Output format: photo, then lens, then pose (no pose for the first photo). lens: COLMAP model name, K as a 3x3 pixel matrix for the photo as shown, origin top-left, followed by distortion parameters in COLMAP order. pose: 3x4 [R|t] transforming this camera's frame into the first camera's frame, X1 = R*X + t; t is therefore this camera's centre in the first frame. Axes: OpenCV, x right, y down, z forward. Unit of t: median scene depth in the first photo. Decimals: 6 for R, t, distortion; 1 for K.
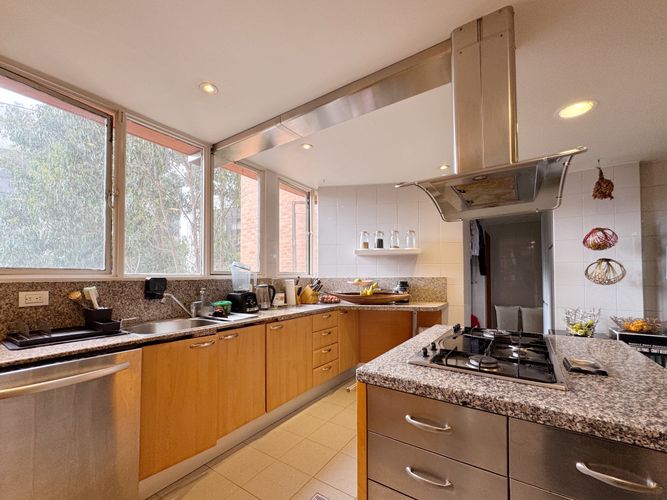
lens RADIAL K [[284.5, 0, 331.6], [0, 284.5, 270.5], [0, 0, 1]] dist [-0.000721, -0.000052]
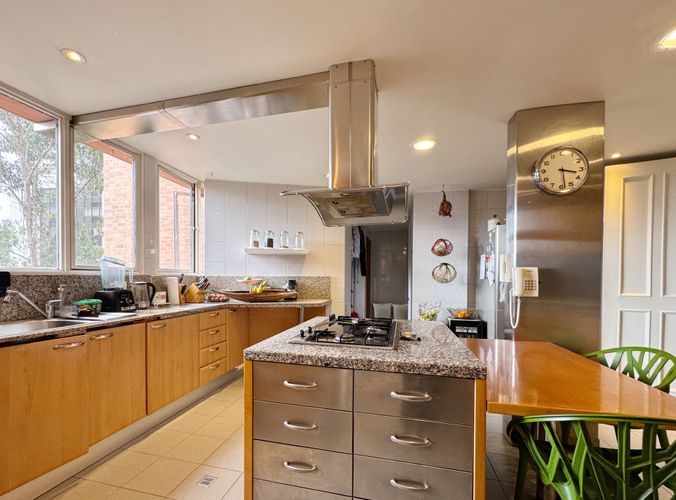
lens RADIAL K [[296.4, 0, 324.5], [0, 296.4, 281.5], [0, 0, 1]] dist [-0.000914, -0.000049]
pose [[0.941639, 0.004805, 0.336590, -0.005195], [-0.016376, 0.999368, 0.031548, 0.009558], [-0.336225, -0.035219, 0.941123, -0.100153]]
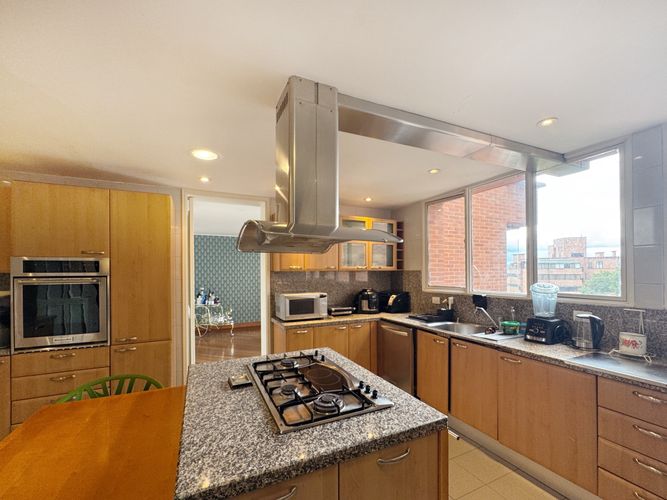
lens RADIAL K [[284.5, 0, 331.6], [0, 284.5, 270.5], [0, 0, 1]] dist [-0.000721, -0.000052]
pose [[-0.515096, 0.002743, -0.857128, 0.771576], [0.028335, 0.999503, -0.013830, -0.076002], [0.856664, -0.031411, -0.514918, 0.881171]]
